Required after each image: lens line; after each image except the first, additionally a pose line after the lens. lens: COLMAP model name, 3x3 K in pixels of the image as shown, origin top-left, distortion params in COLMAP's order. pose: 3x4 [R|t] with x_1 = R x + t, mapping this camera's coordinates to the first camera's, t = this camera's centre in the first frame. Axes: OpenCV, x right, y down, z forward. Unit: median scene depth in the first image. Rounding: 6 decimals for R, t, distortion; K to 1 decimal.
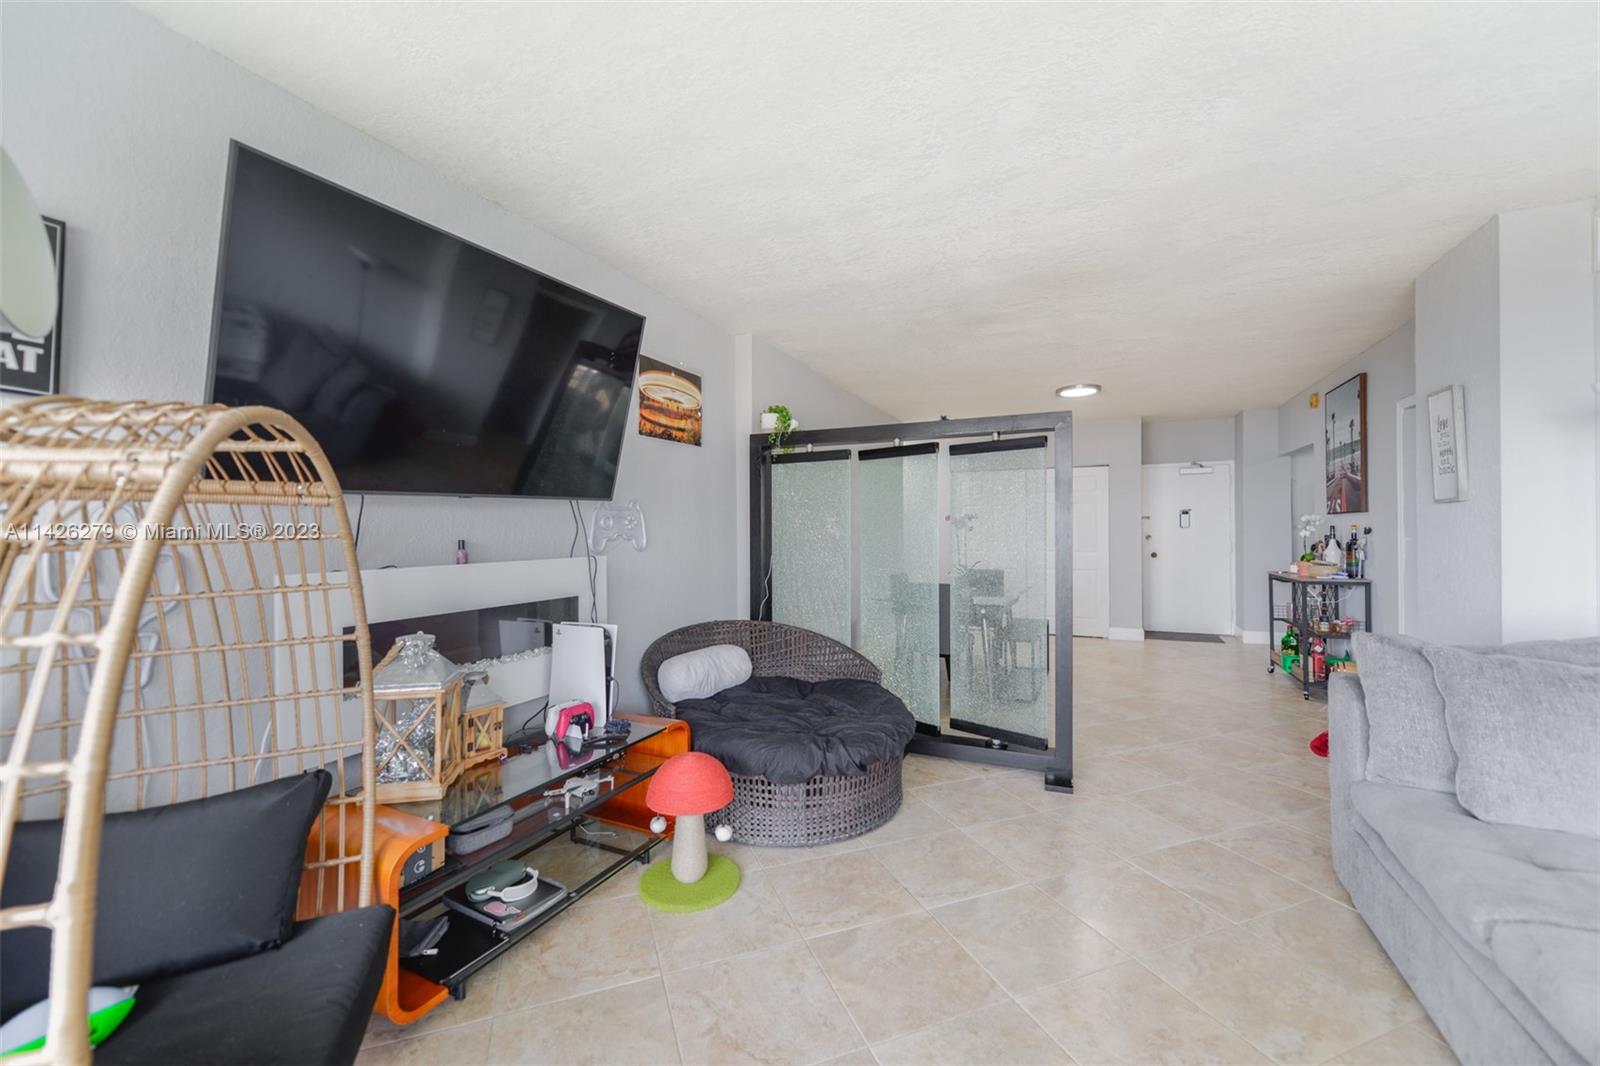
lens RADIAL K [[634.0, 0, 807.8], [0, 634.0, 520.9], [0, 0, 1]] dist [0.021808, -0.003769]
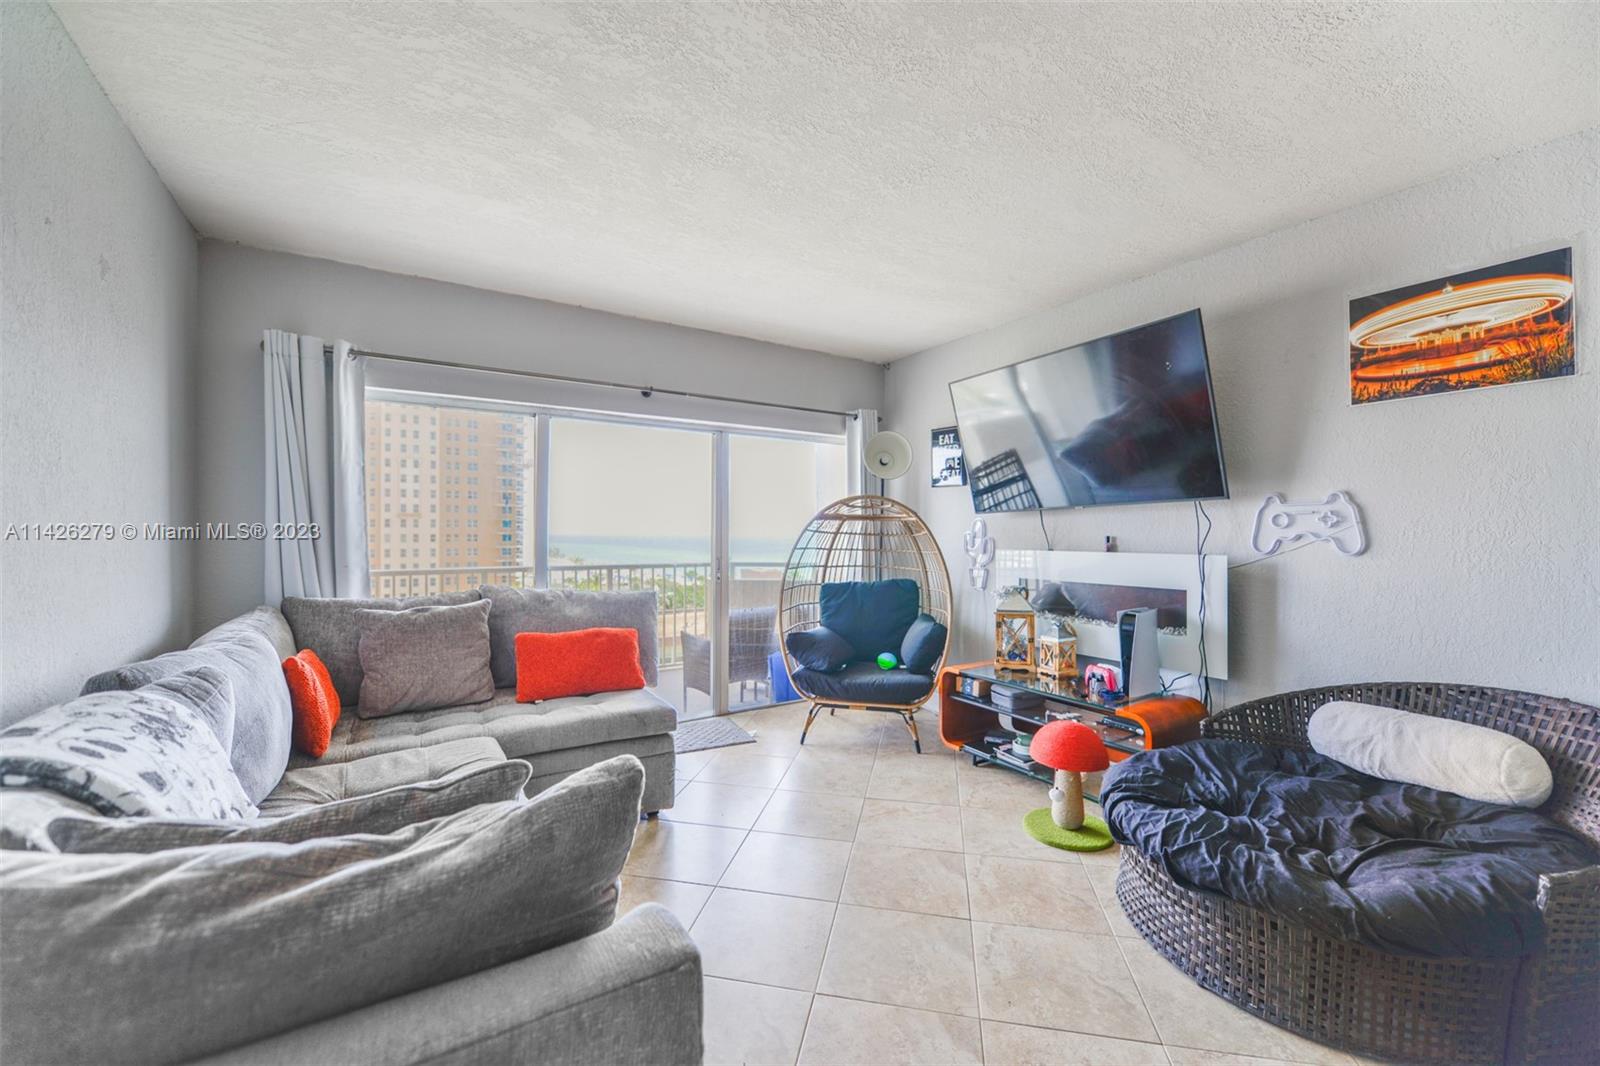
lens RADIAL K [[634.0, 0, 795.9], [0, 634.0, 520.3], [0, 0, 1]] dist [0.021808, -0.003769]
pose [[-0.531374, -0.007576, -0.847104, 0.712194], [0.014728, 0.999726, -0.018180, 0.007617], [0.847010, -0.022137, -0.531117, 0.799804]]
